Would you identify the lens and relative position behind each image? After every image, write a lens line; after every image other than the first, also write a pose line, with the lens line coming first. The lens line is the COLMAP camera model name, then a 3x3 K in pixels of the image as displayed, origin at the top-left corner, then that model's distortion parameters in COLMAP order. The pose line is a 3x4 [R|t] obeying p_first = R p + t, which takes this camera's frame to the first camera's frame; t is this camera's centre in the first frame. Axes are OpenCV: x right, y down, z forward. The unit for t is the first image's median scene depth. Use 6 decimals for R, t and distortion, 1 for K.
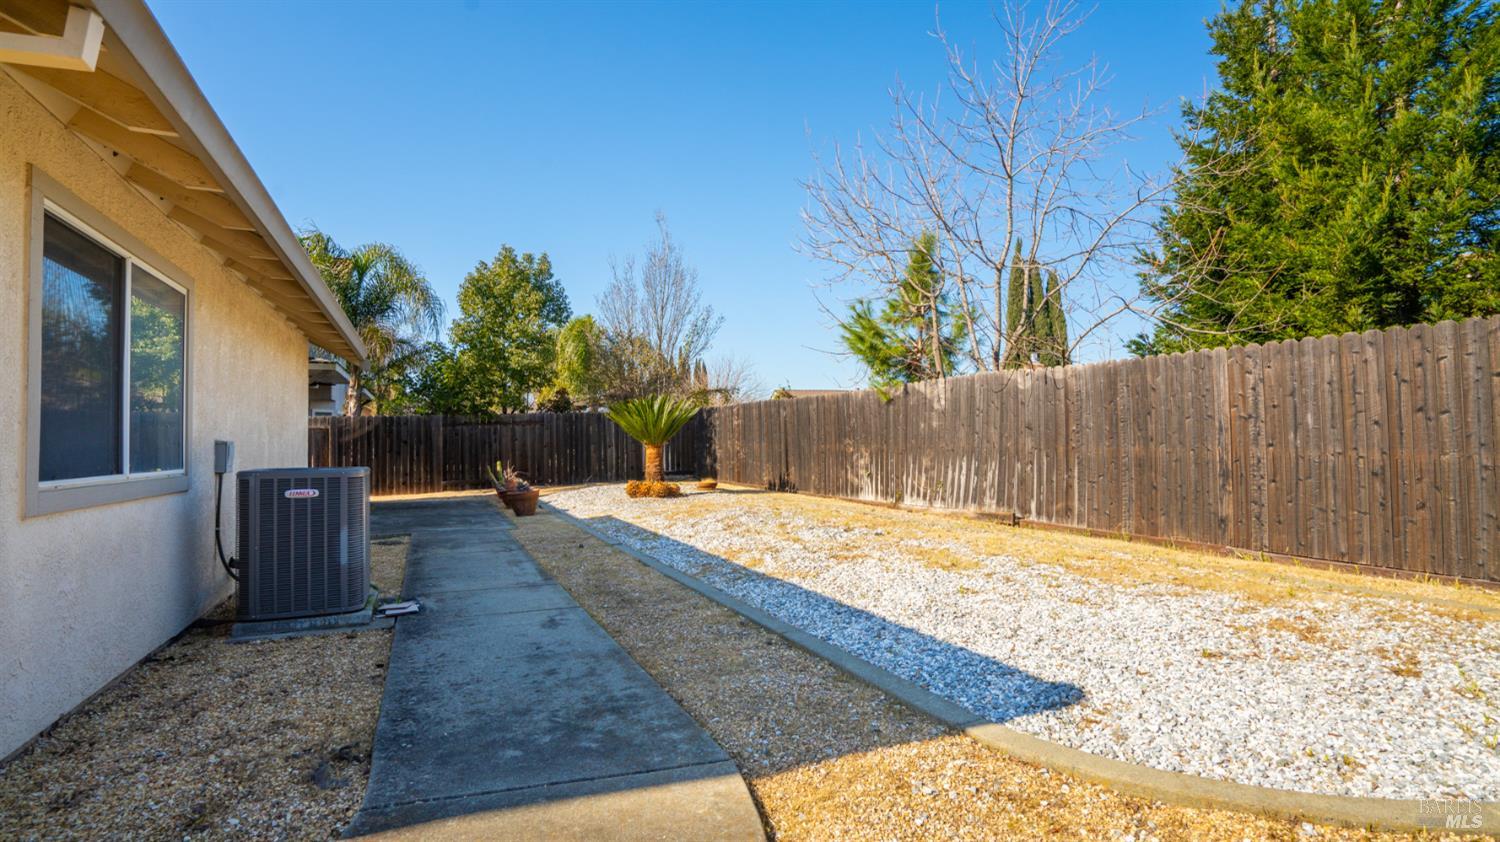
lens RADIAL K [[699.6, 0, 747.7], [0, 699.6, 419.7], [0, 0, 1]] dist [-0.000769, 0.000314]
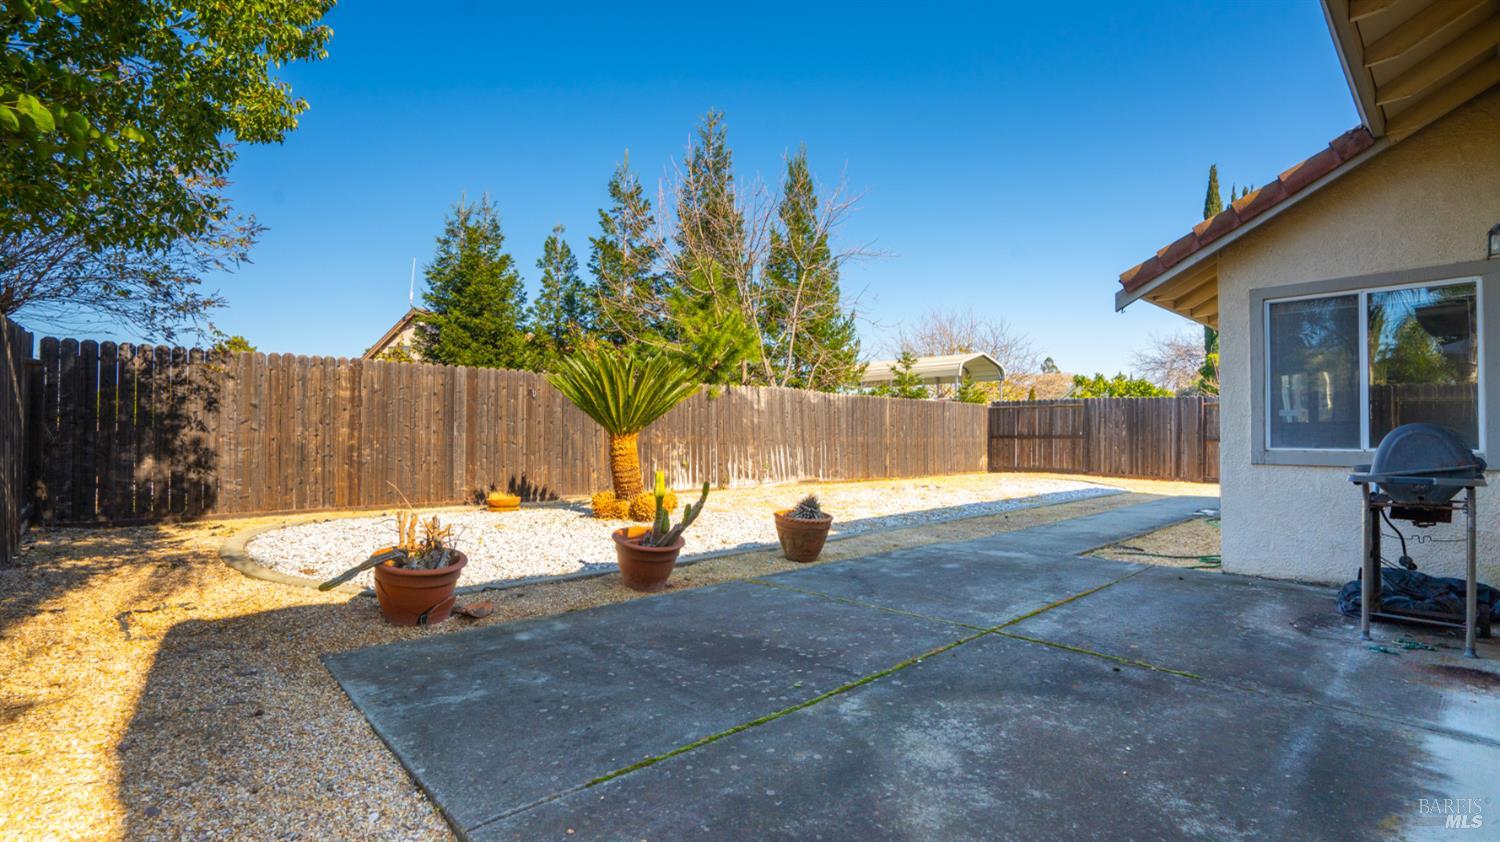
lens RADIAL K [[699.6, 0, 747.7], [0, 699.6, 419.7], [0, 0, 1]] dist [-0.000769, 0.000314]
pose [[-0.290391, 0.031128, 0.956402, -0.968679], [-0.028240, 0.998757, -0.041081, 0.058265], [-0.956491, -0.038939, -0.289151, 1.379771]]
